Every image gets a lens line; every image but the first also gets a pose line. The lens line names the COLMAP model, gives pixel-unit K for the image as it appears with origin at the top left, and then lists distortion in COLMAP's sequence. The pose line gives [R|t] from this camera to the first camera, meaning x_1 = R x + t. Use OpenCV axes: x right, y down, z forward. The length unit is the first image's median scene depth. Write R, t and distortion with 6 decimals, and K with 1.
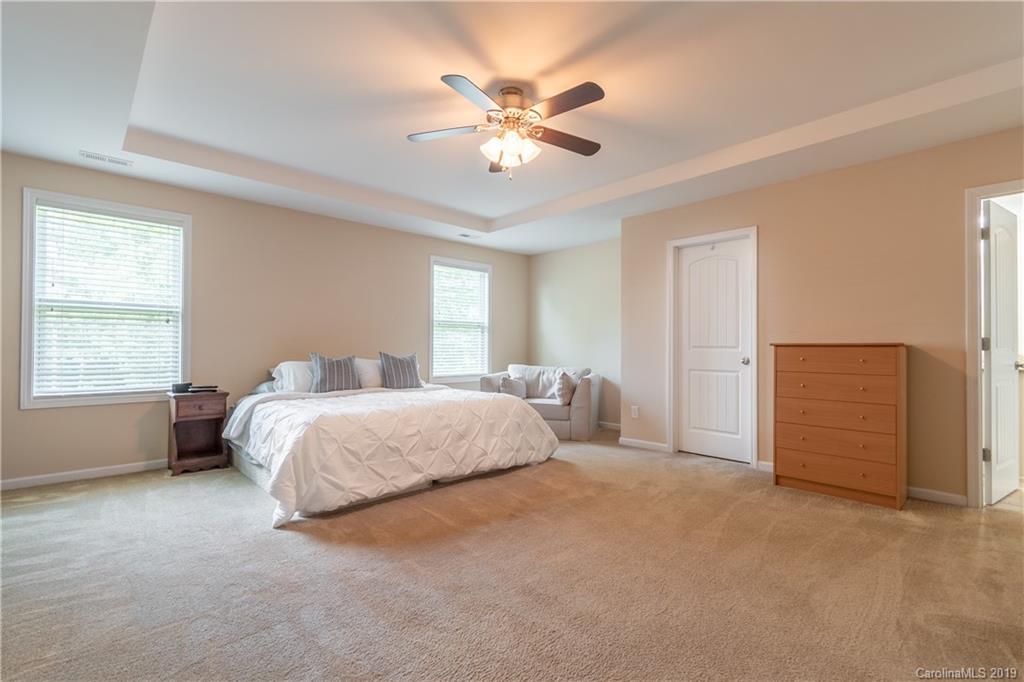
lens RADIAL K [[450.8, 0, 504.9], [0, 450.8, 346.4], [0, 0, 1]] dist [0.007079, -0.000867]
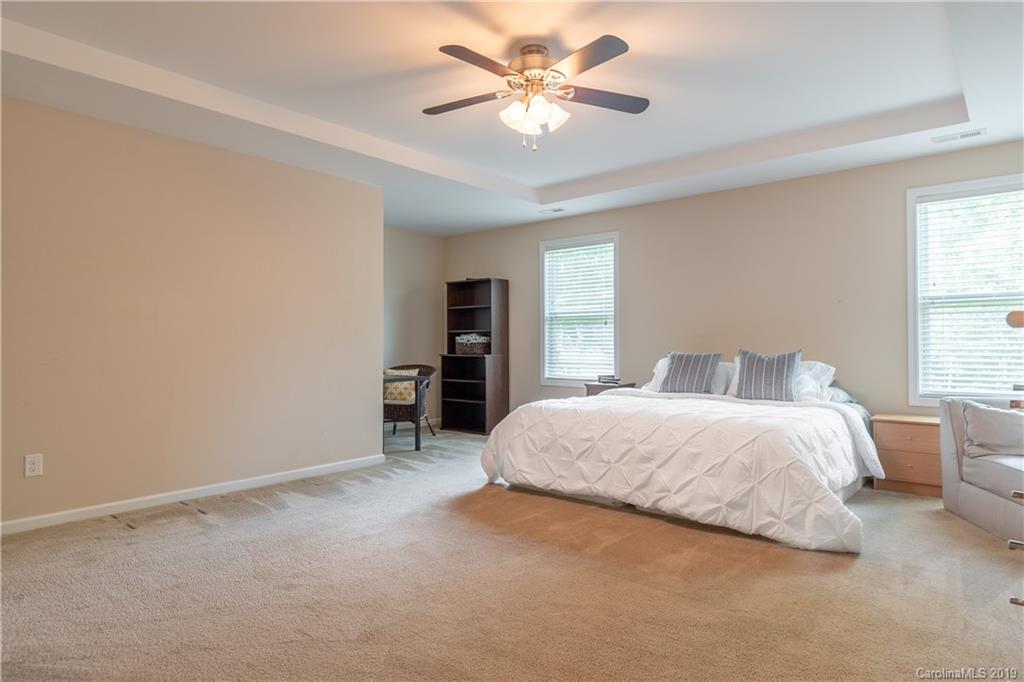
lens RADIAL K [[576.3, 0, 527.8], [0, 576.3, 341.3], [0, 0, 1]] dist [-0.002513, -0.000041]
pose [[0.149289, -0.009734, -0.988746, 0.768281], [0.003189, 0.999951, -0.009363, 0.006211], [0.988788, -0.001755, 0.149313, 0.578713]]
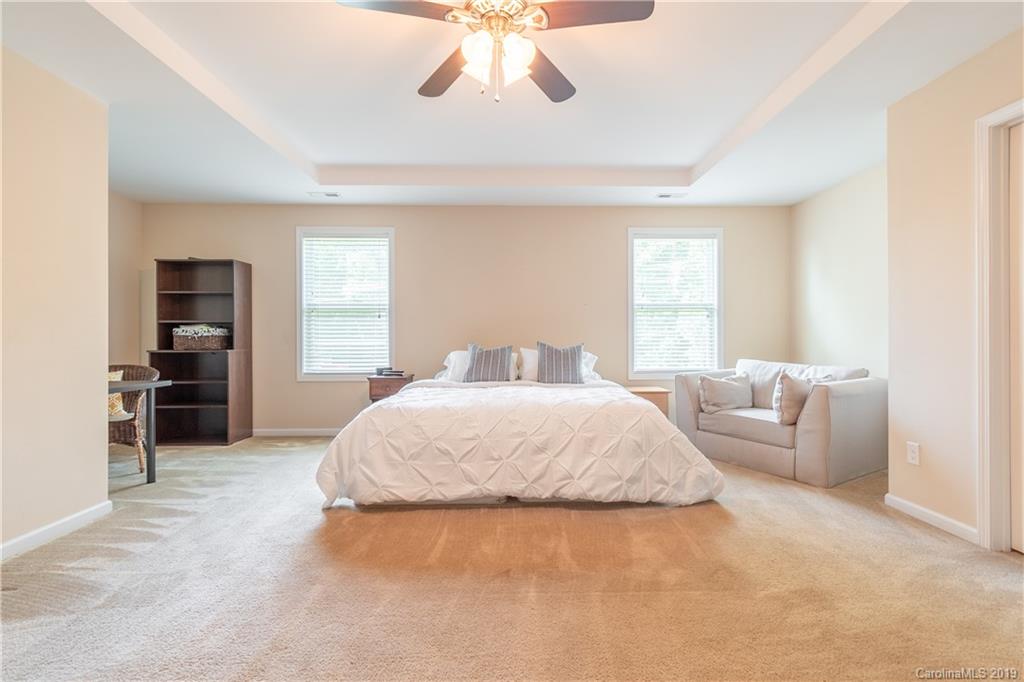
lens RADIAL K [[450.8, 0, 521.4], [0, 450.8, 335.1], [0, 0, 1]] dist [0.007079, -0.000867]
pose [[0.753797, -0.007875, -0.657060, 0.358292], [0.007058, 0.999968, -0.003888, 0.002080], [0.657069, -0.001707, 0.753828, 0.340097]]
